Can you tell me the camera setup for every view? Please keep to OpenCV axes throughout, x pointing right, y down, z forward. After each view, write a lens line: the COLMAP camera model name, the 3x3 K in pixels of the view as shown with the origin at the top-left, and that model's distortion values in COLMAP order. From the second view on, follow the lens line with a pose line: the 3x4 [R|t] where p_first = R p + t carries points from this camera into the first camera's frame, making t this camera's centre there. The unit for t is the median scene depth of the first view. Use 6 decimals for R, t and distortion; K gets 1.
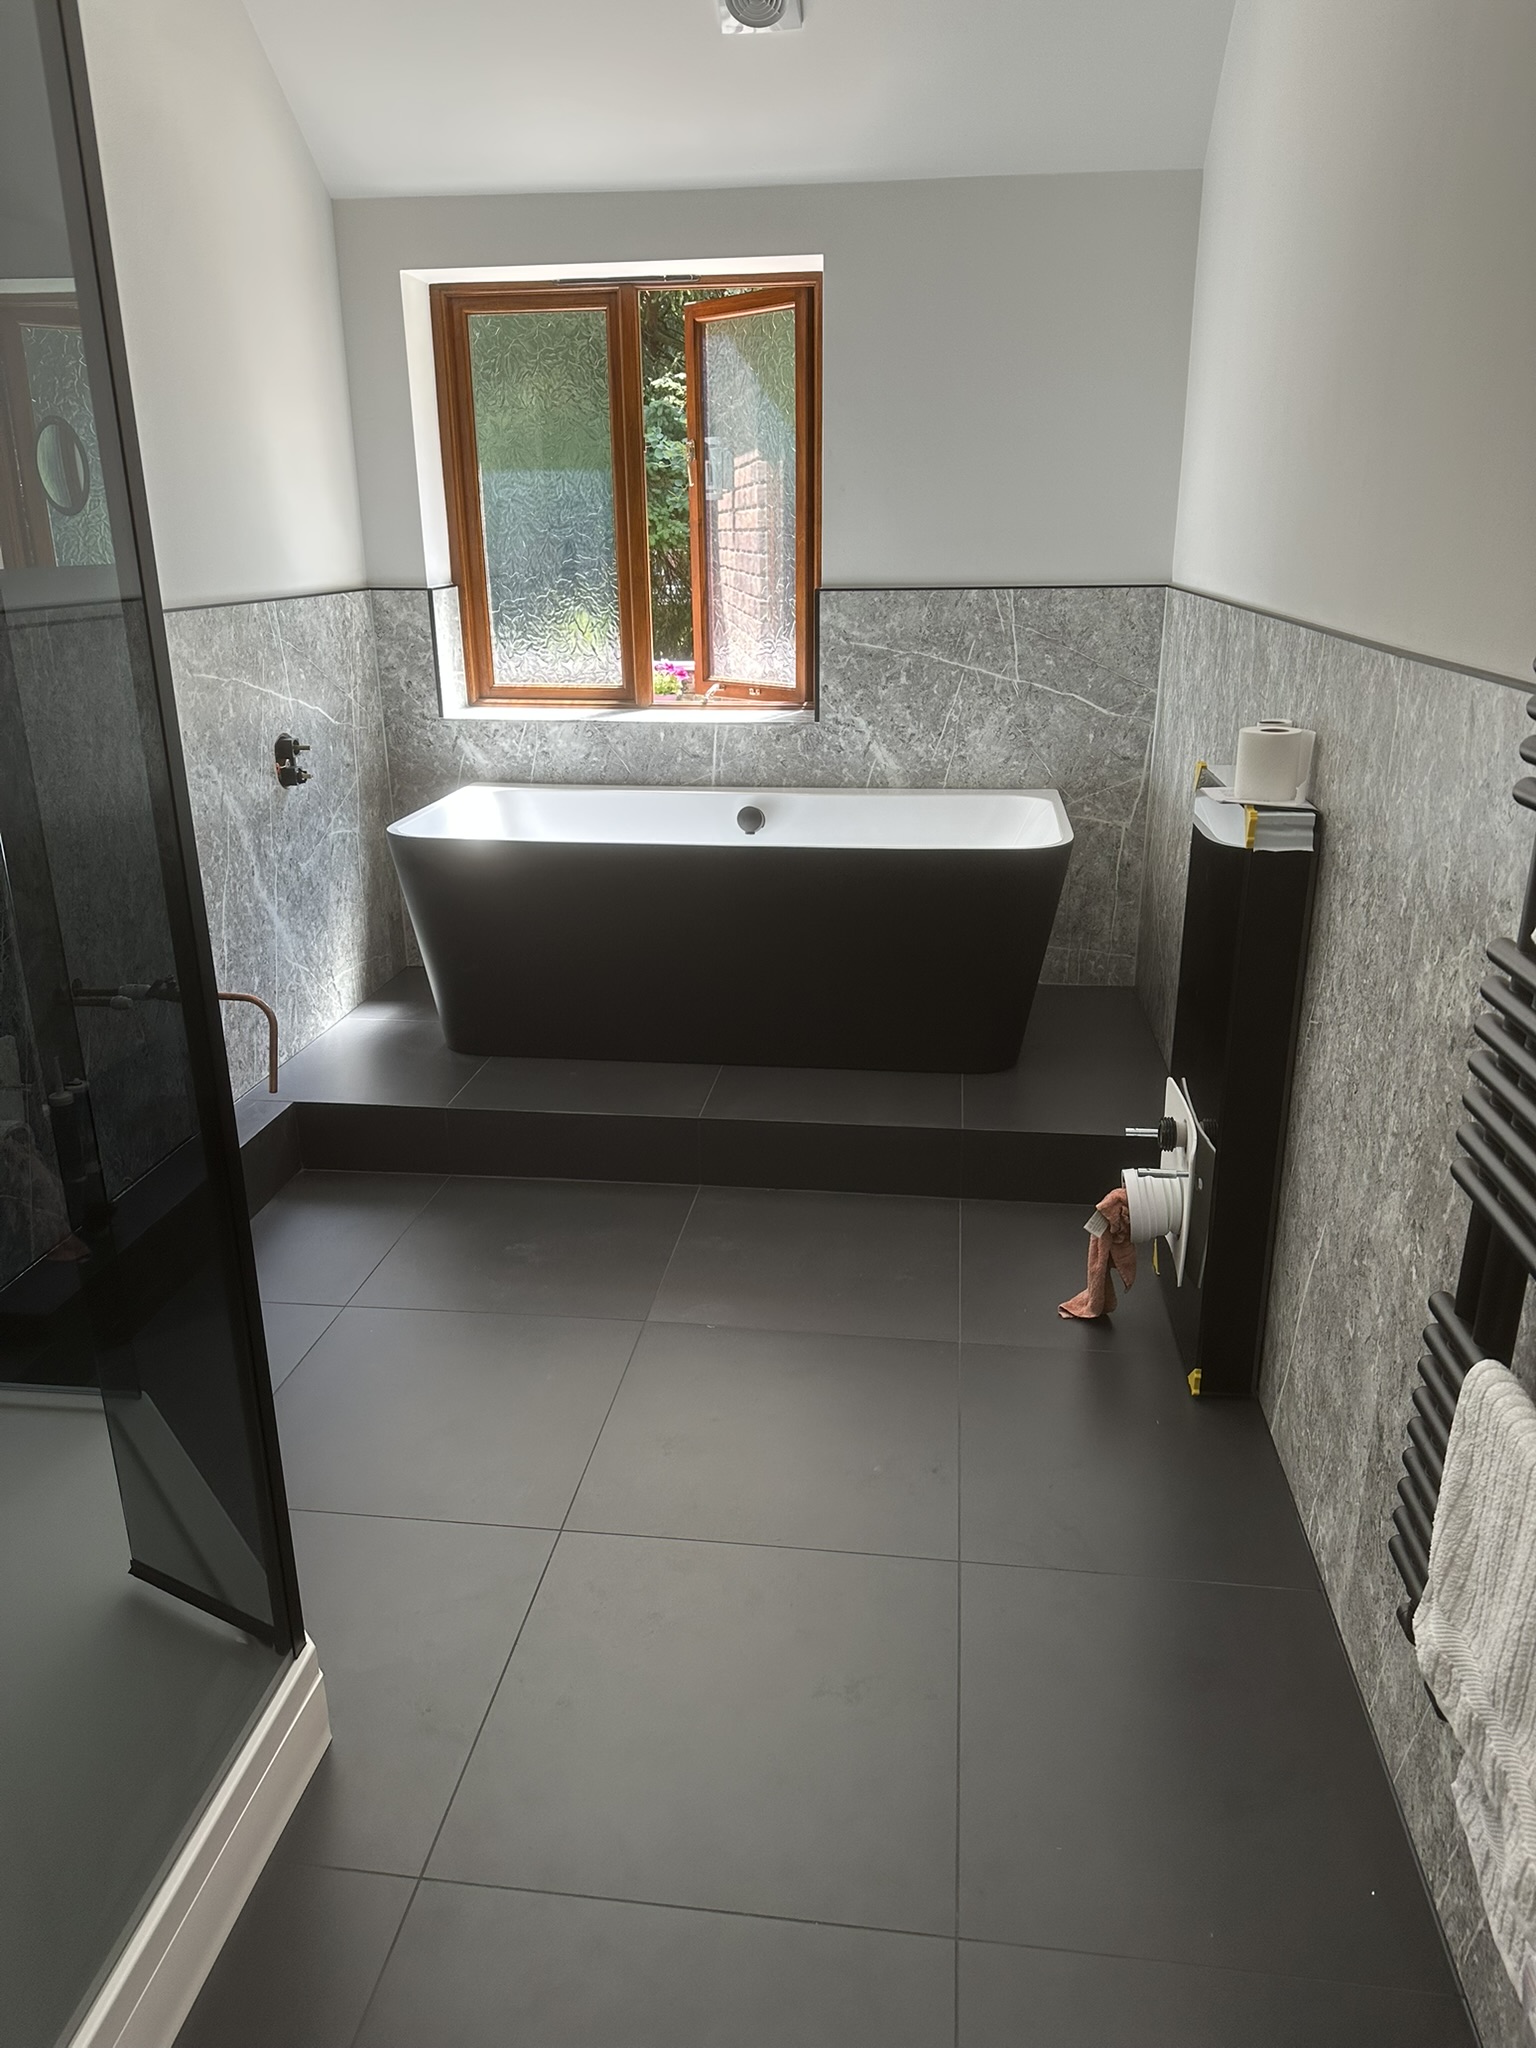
lens RADIAL K [[1423.1, 0, 774.8], [0, 1423.1, 1038.4], [0, 0, 1]] dist [0.112380, -0.171498]
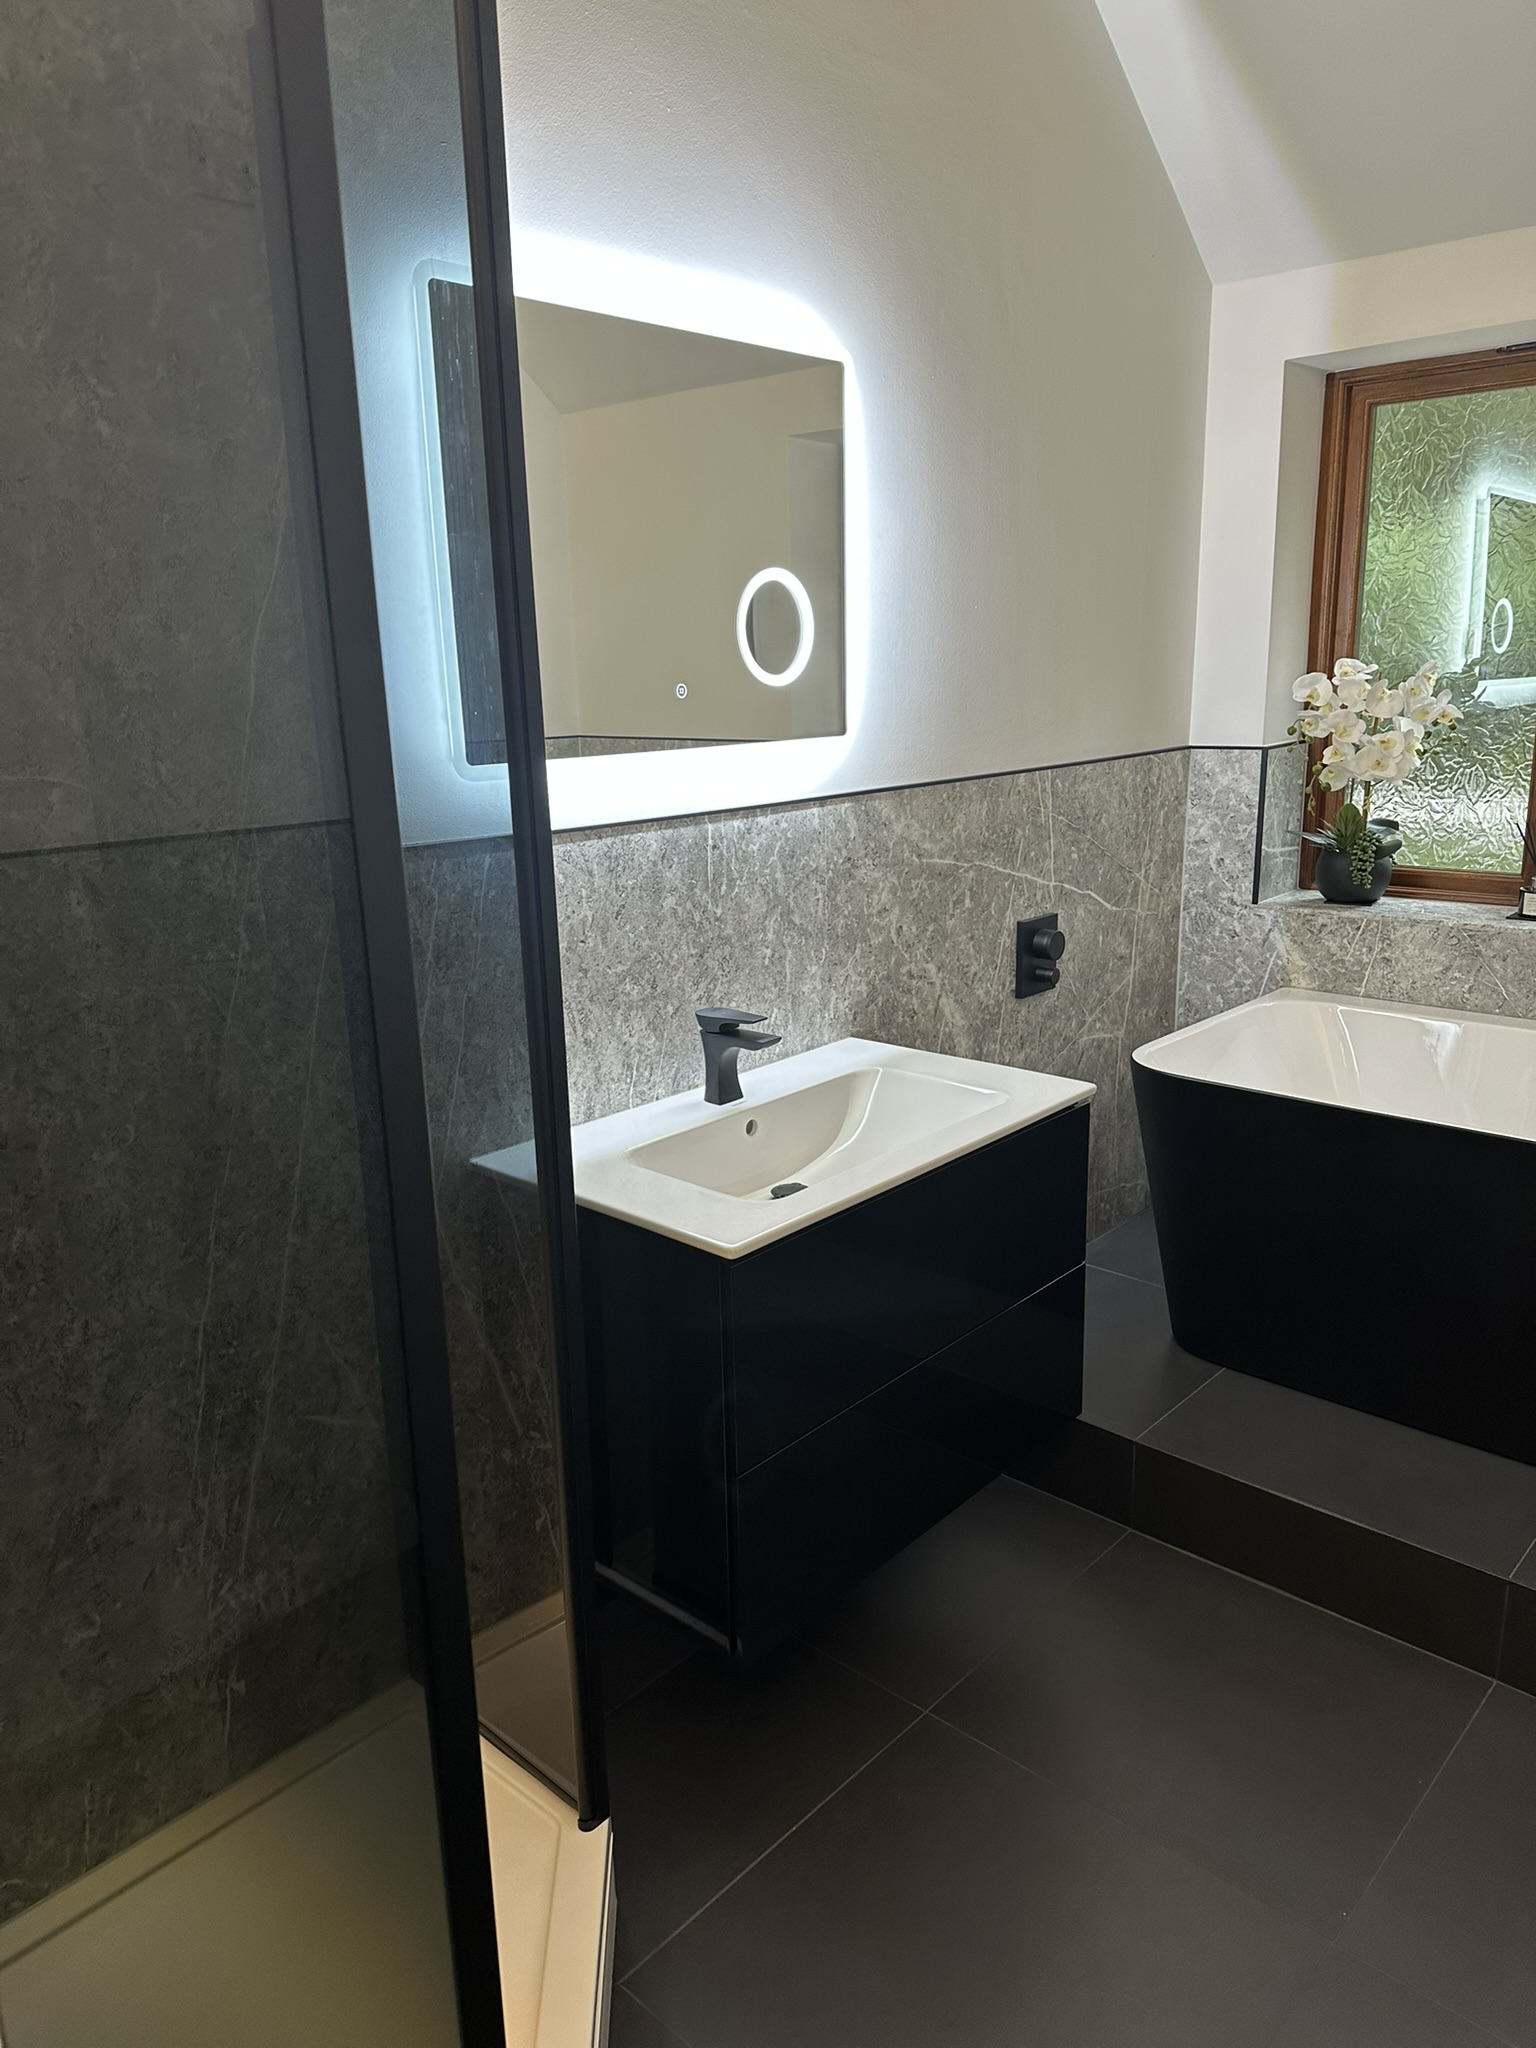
lens RADIAL K [[1423.1, 0, 764.4], [0, 1423.1, 1035.8], [0, 0, 1]] dist [0.112380, -0.171498]
pose [[0.813998, 0.129125, -0.566334, 0.007896], [-0.173275, 0.984567, -0.024566, -0.089726], [0.554421, 0.118128, 0.823810, 0.214053]]
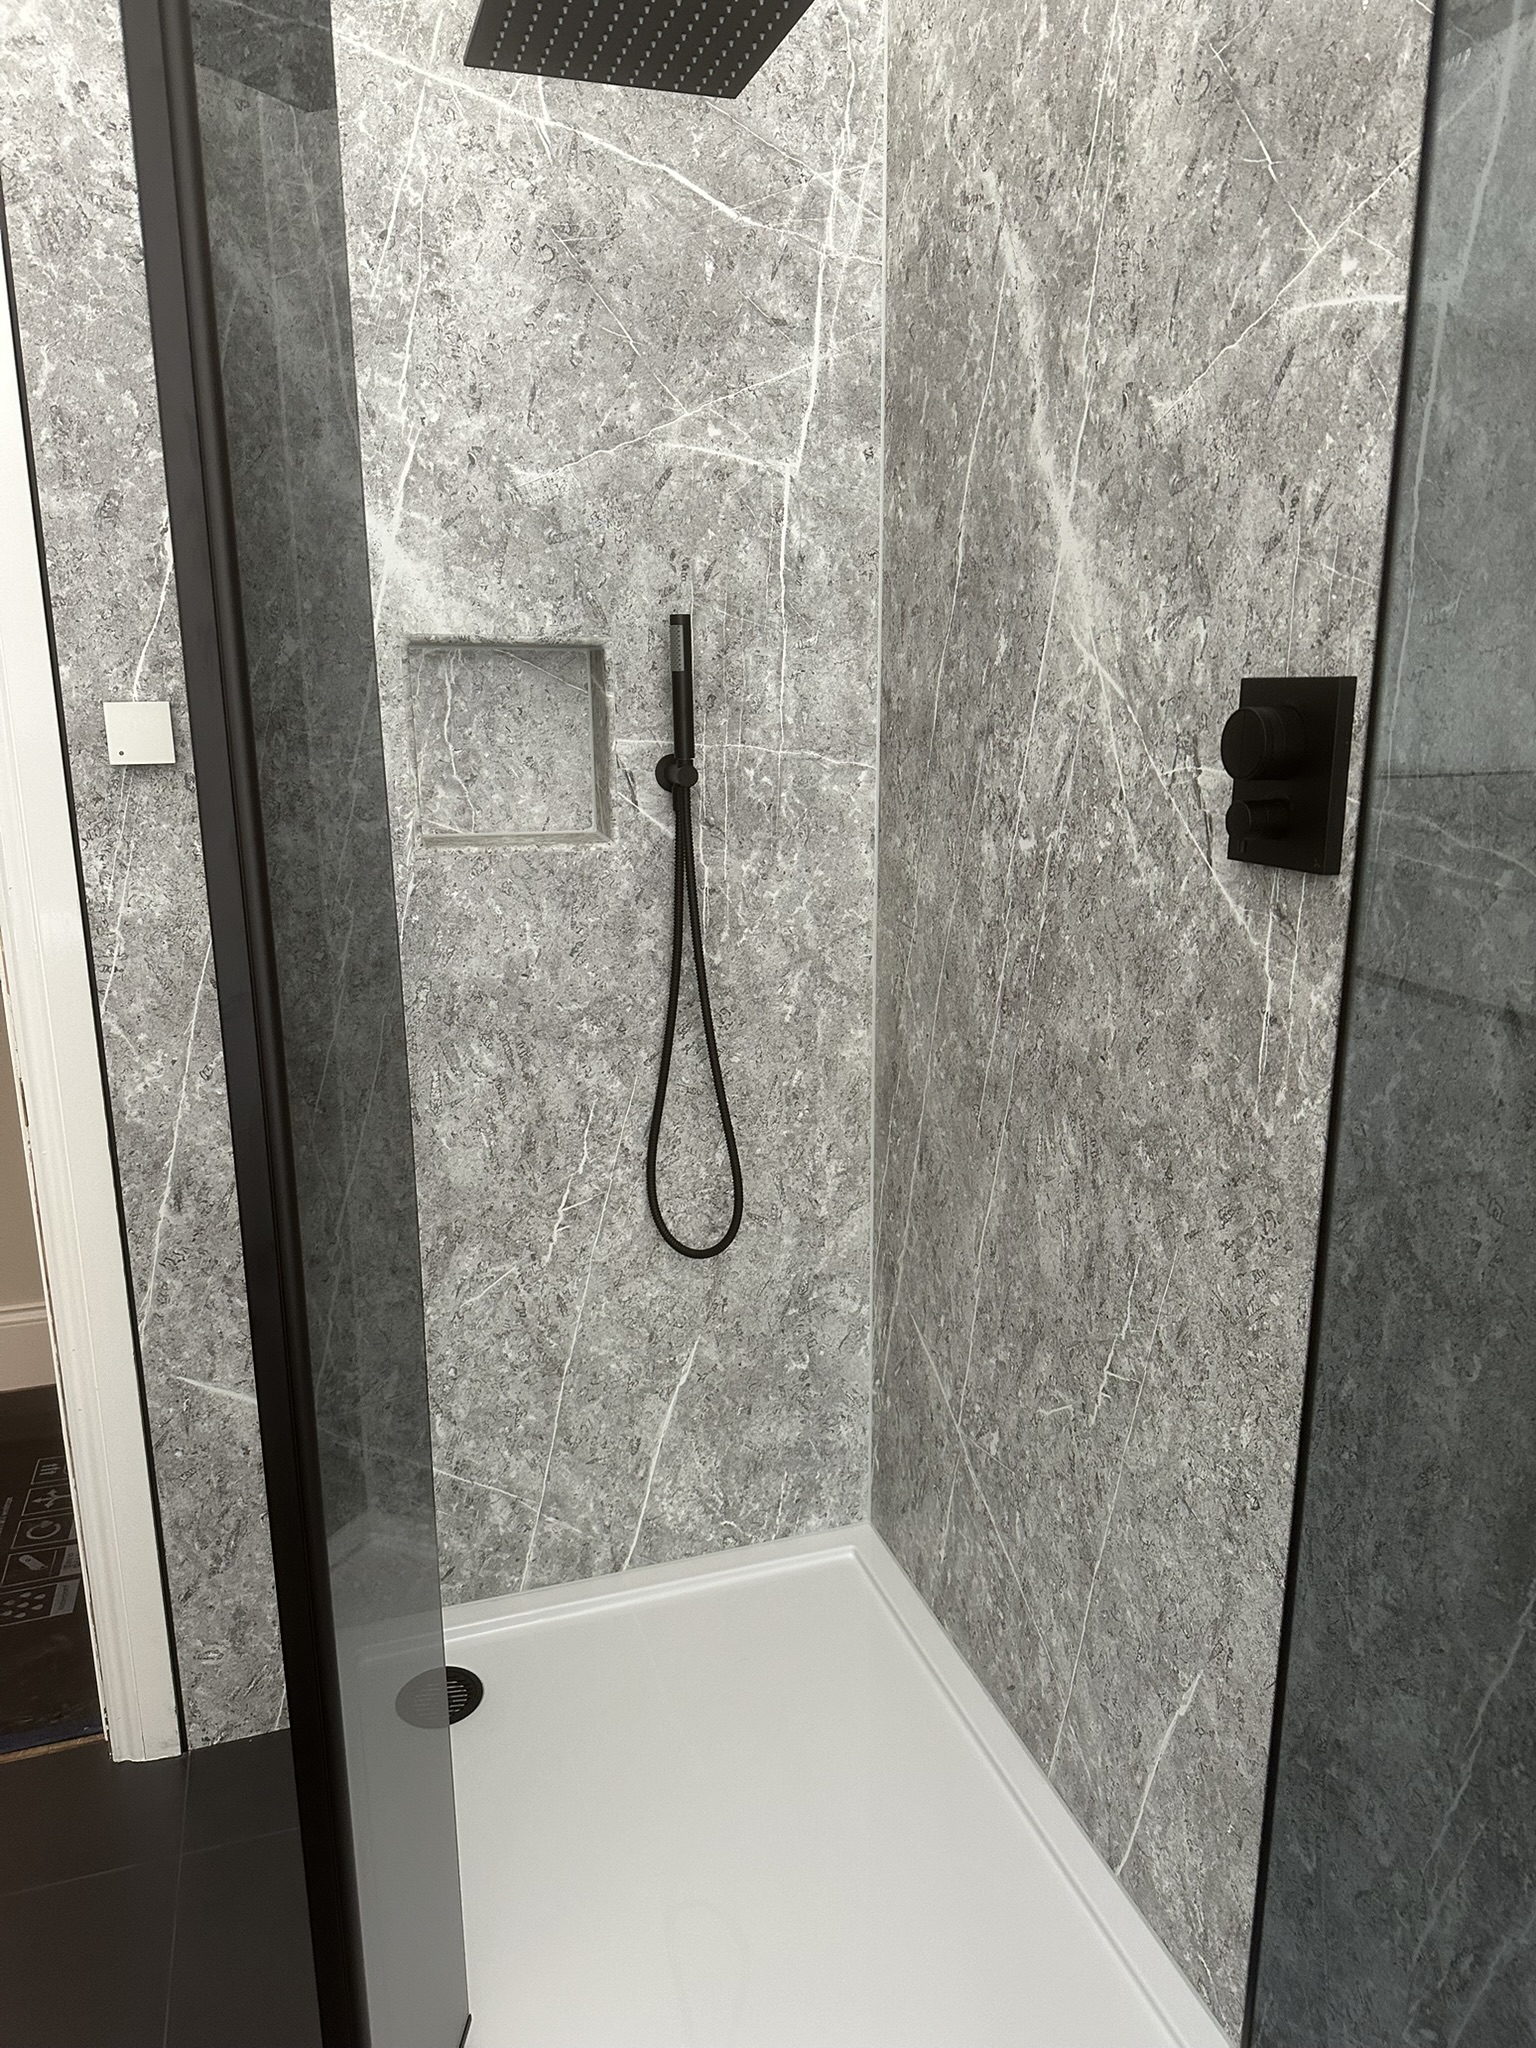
lens RADIAL K [[1423.1, 0, 776.5], [0, 1423.1, 1027.7], [0, 0, 1]] dist [0.112380, -0.171498]
pose [[0.422630, 0.219264, -0.879379, 0.147337], [-0.299671, 0.949525, 0.092732, -0.180901], [0.855325, 0.224333, 0.467005, 0.442294]]
